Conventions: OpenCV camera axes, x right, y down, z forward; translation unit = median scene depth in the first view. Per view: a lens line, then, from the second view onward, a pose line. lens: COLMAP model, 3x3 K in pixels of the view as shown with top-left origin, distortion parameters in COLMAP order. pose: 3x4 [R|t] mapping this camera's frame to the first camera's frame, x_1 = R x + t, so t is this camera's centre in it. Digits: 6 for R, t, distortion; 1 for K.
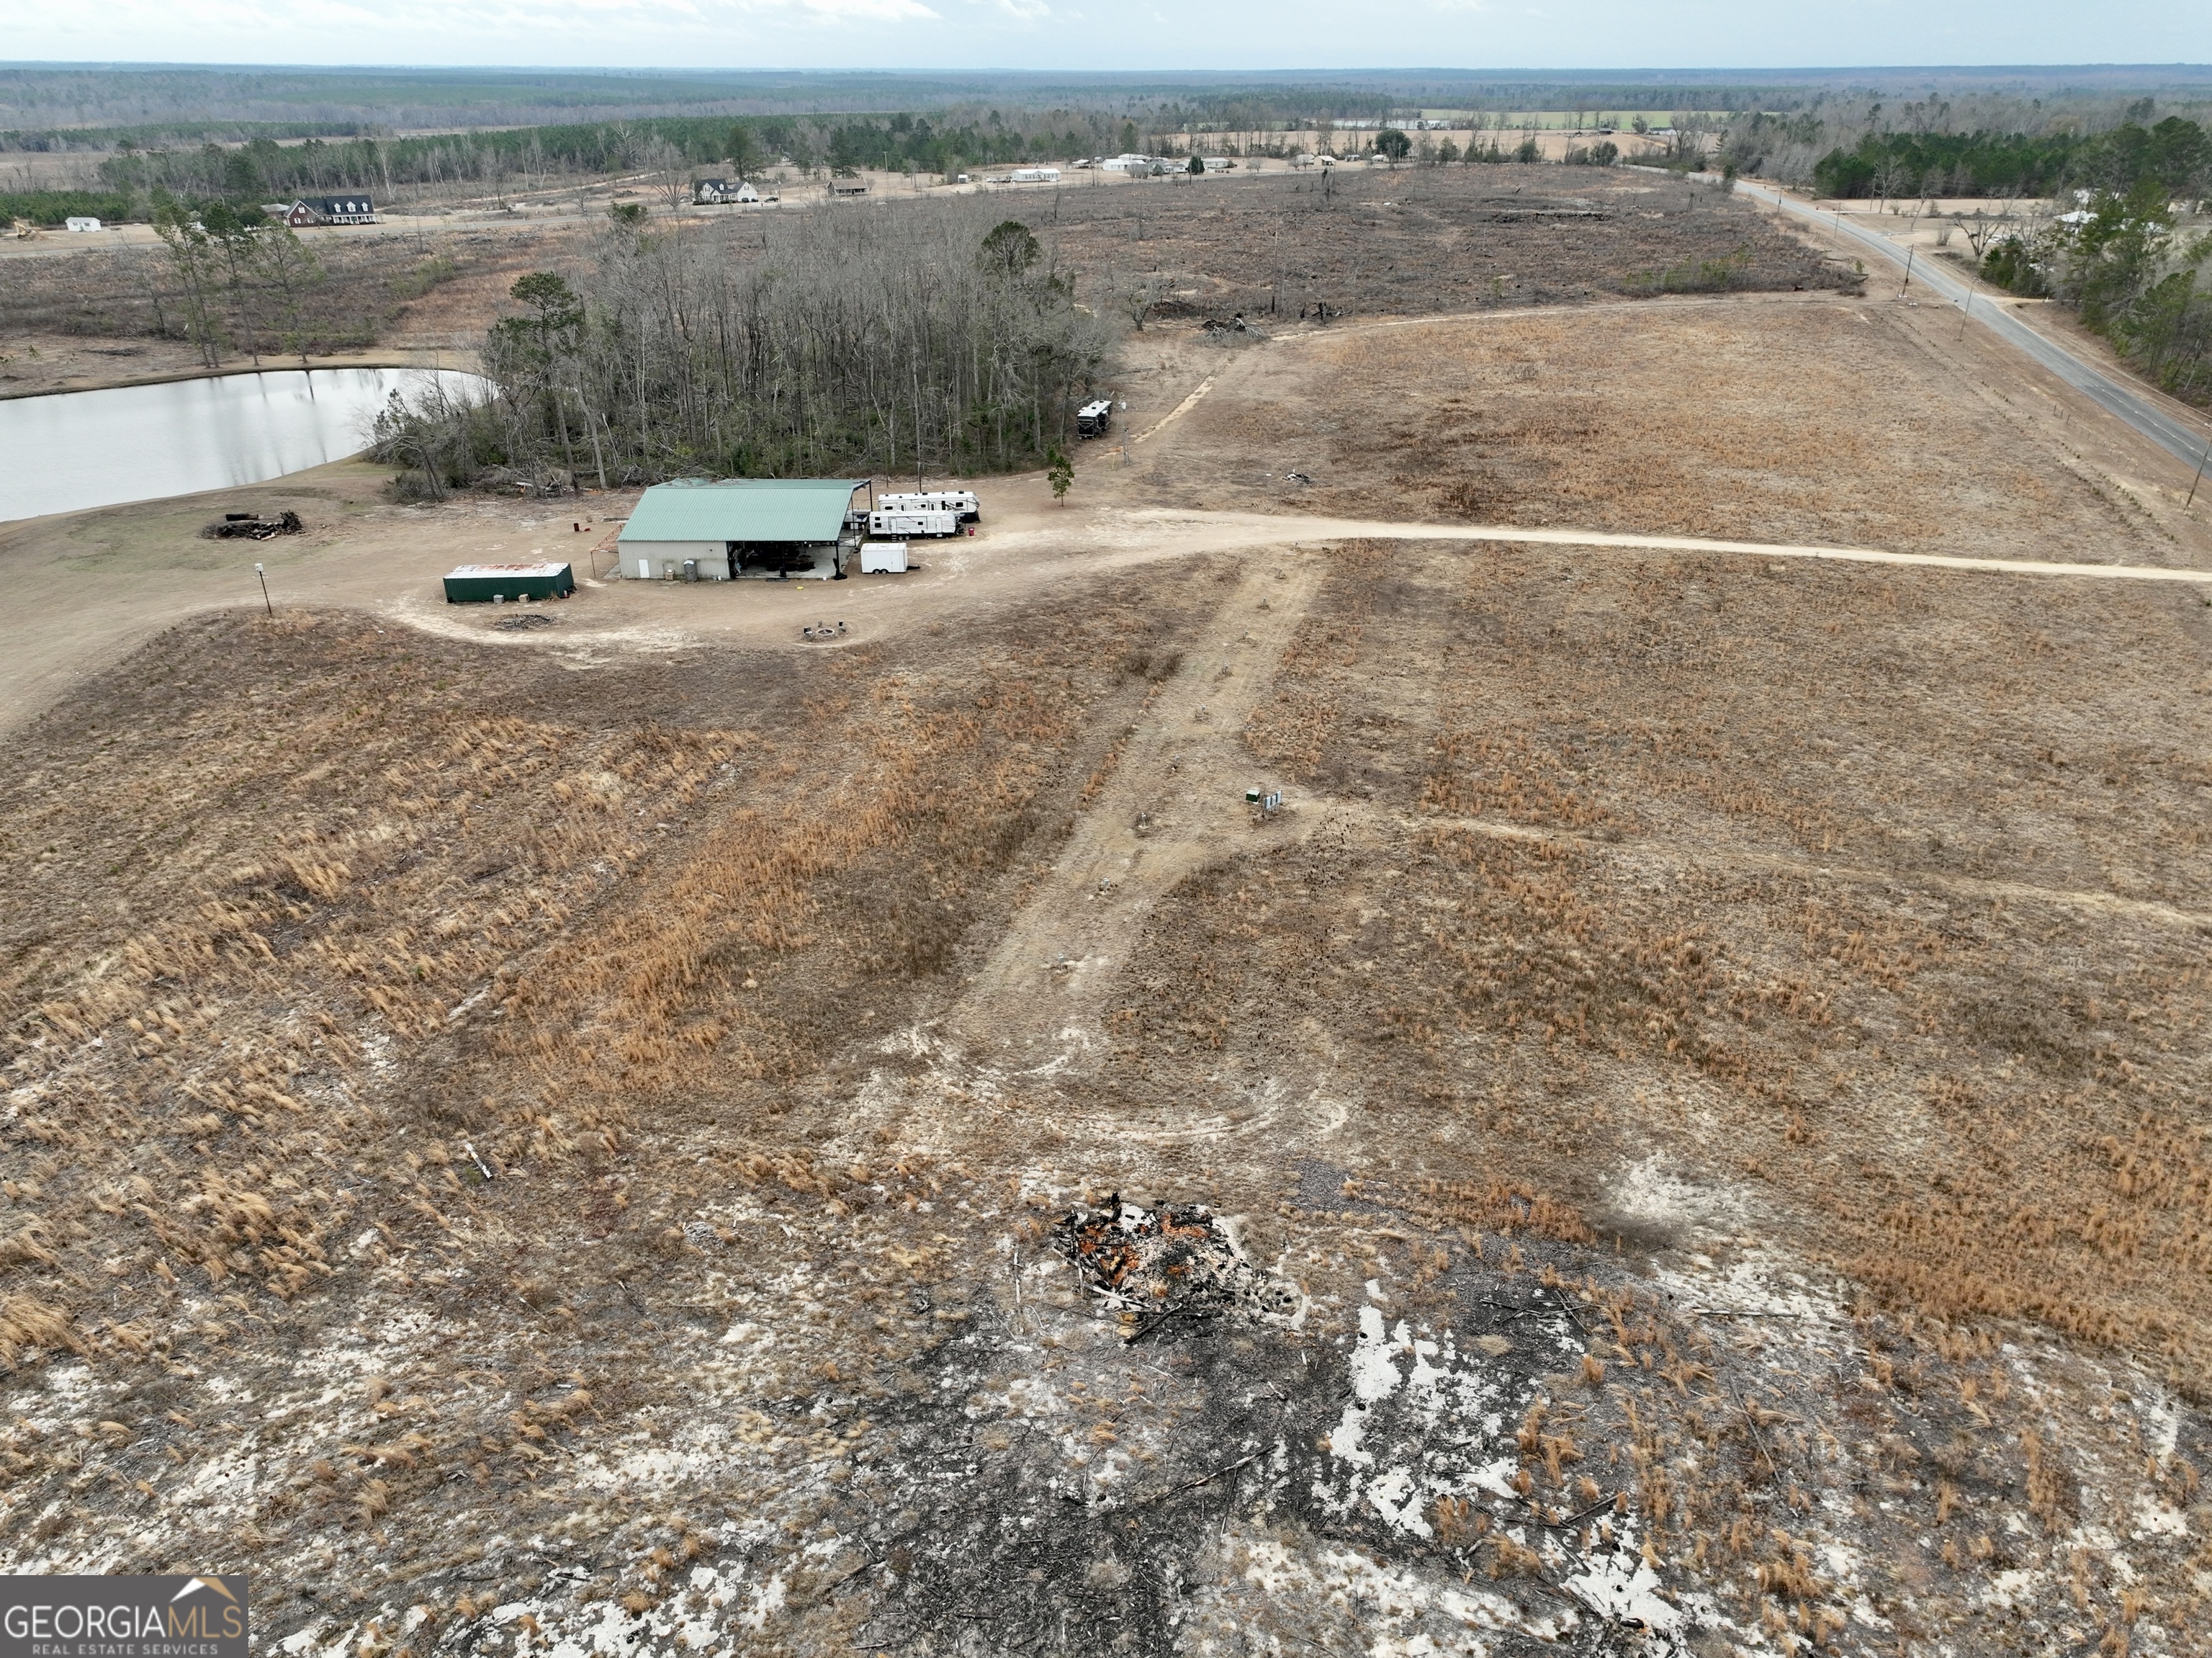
lens RADIAL K [[1573.7, 0, 1106.0], [0, 1573.7, 829.0], [0, 0, 1]] dist [-0.002354, 0.024064]
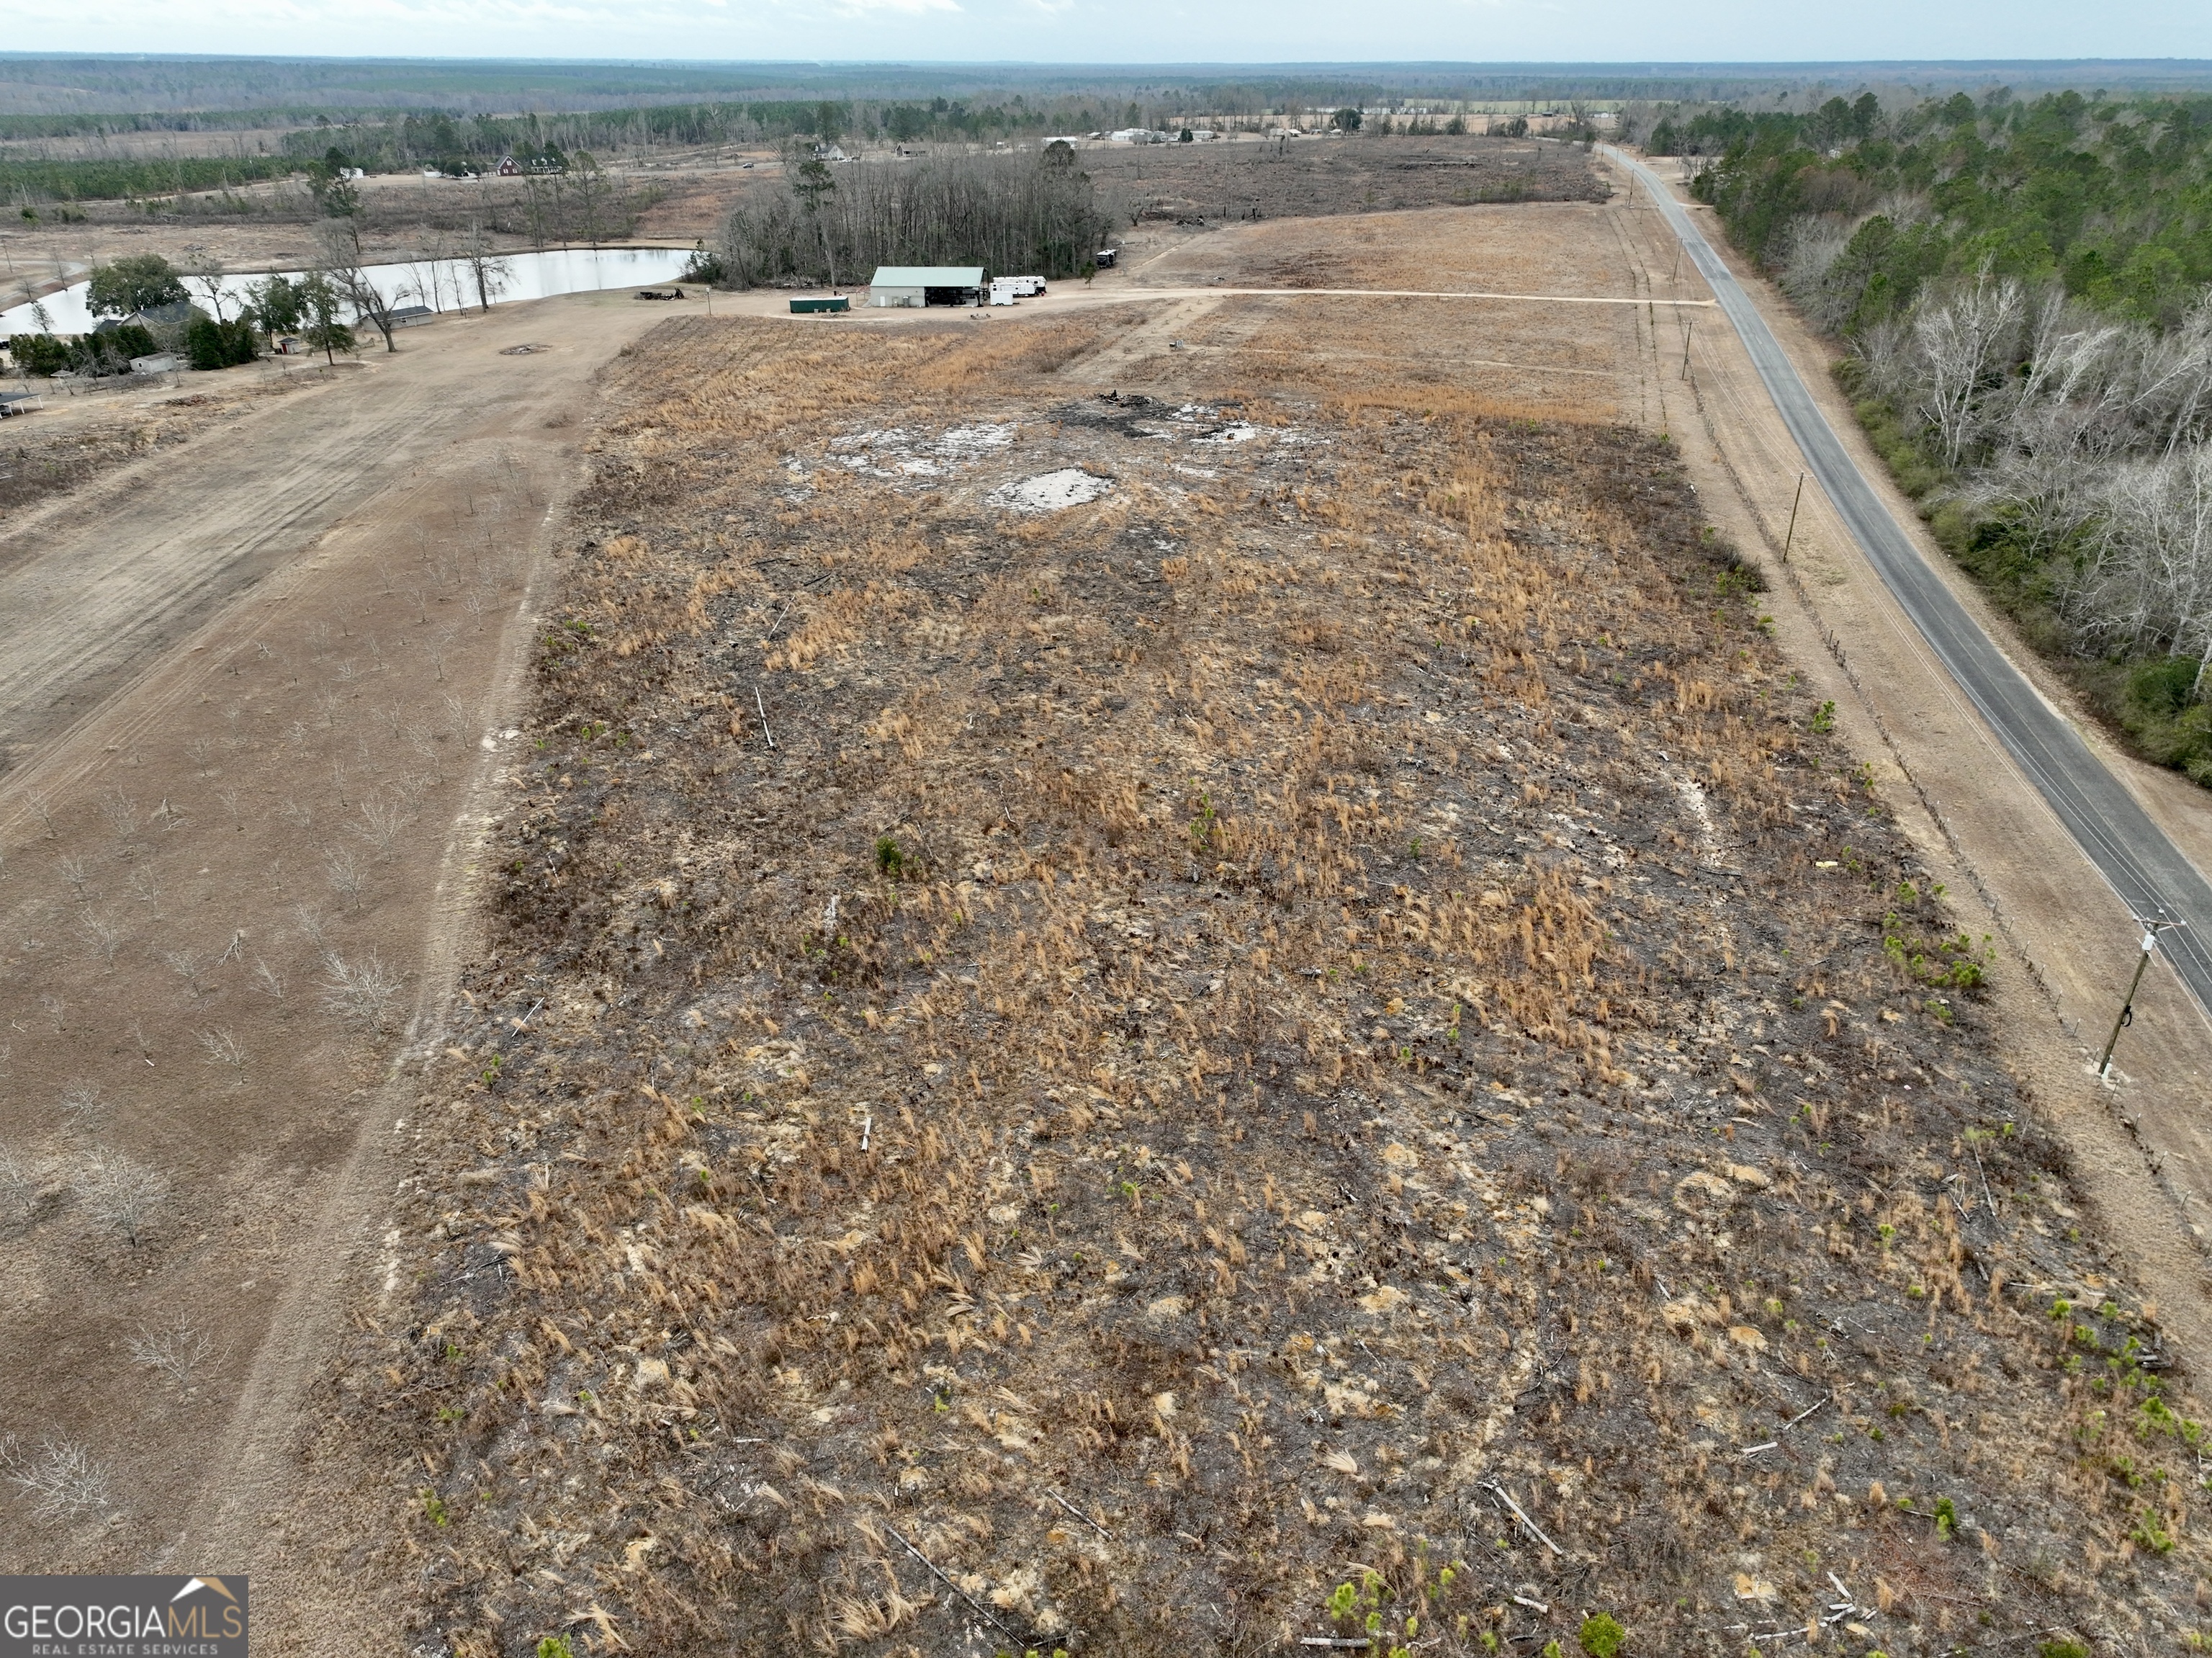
lens RADIAL K [[1573.7, 0, 1106.0], [0, 1573.7, 829.0], [0, 0, 1]] dist [-0.002354, 0.024064]
pose [[0.999986, 0.003918, -0.003597, 0.000355], [-0.003905, 0.999986, 0.003530, 0.207906], [0.003611, -0.003516, 0.999987, -0.419815]]
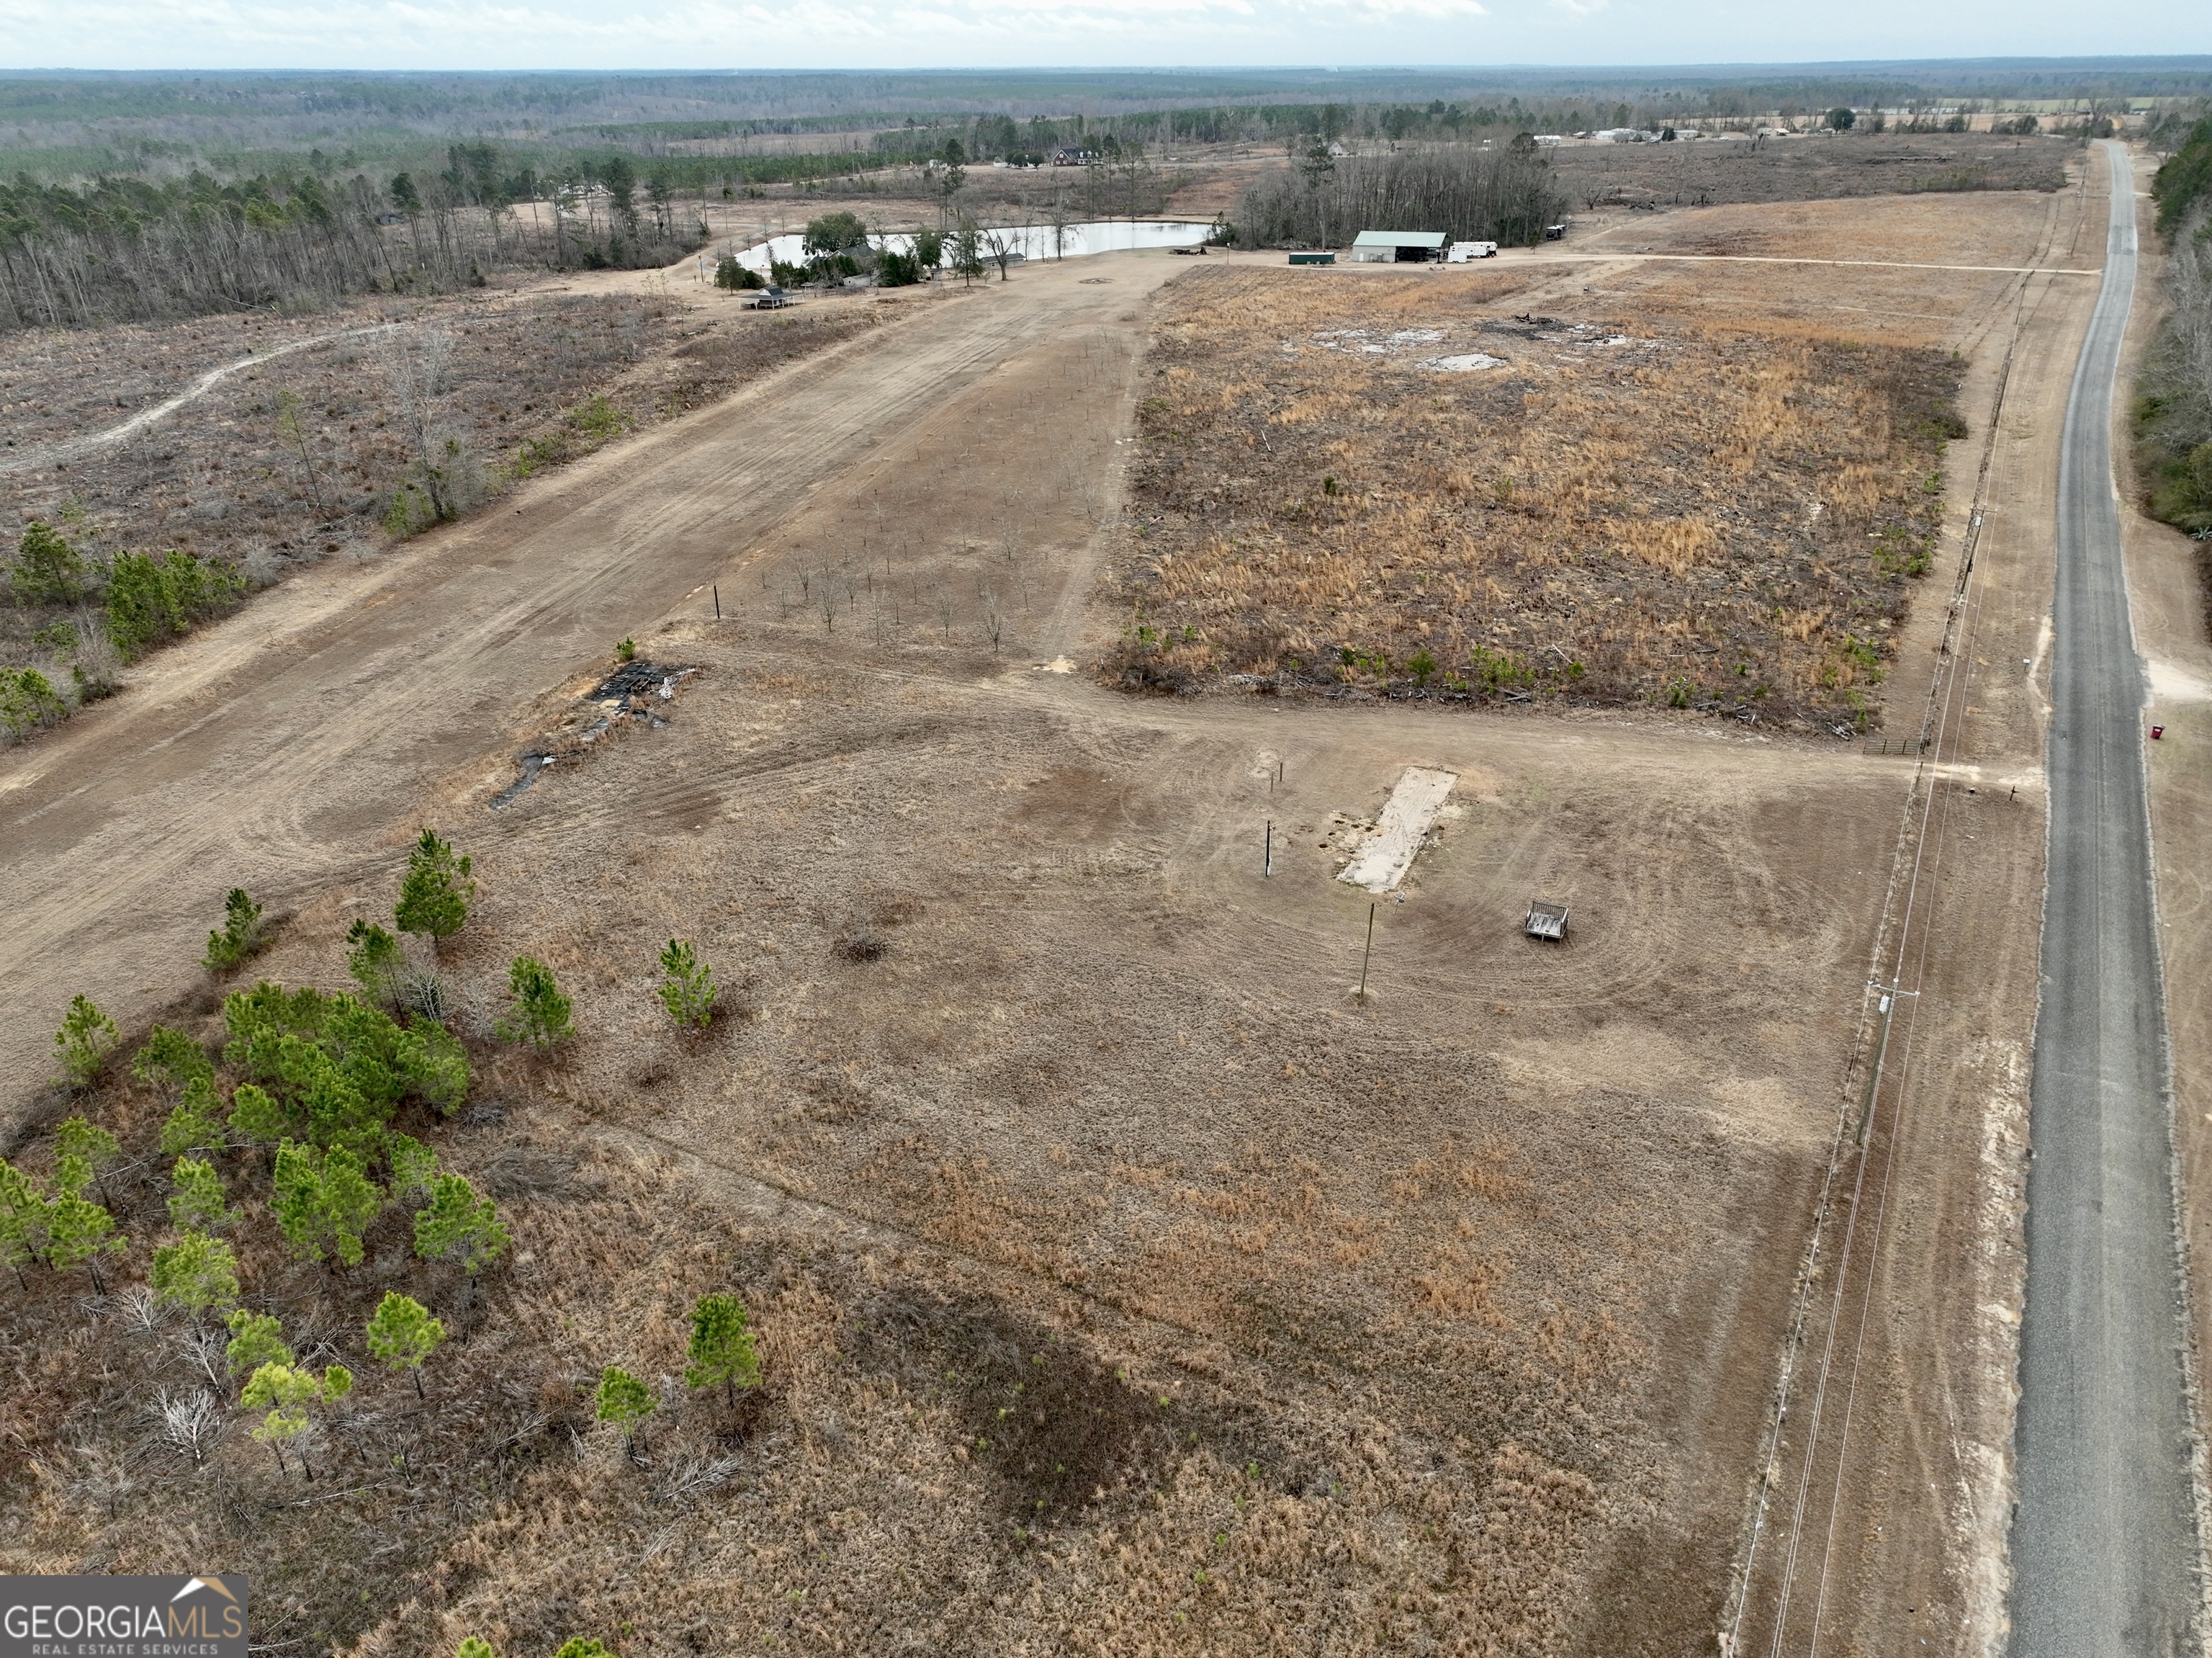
lens RADIAL K [[1573.7, 0, 1106.0], [0, 1573.7, 829.0], [0, 0, 1]] dist [-0.002354, 0.024064]
pose [[0.957415, 0.120557, -0.262341, 0.037115], [-0.120267, 0.992592, 0.017224, 0.314775], [0.262474, 0.015060, 0.964822, -0.643448]]
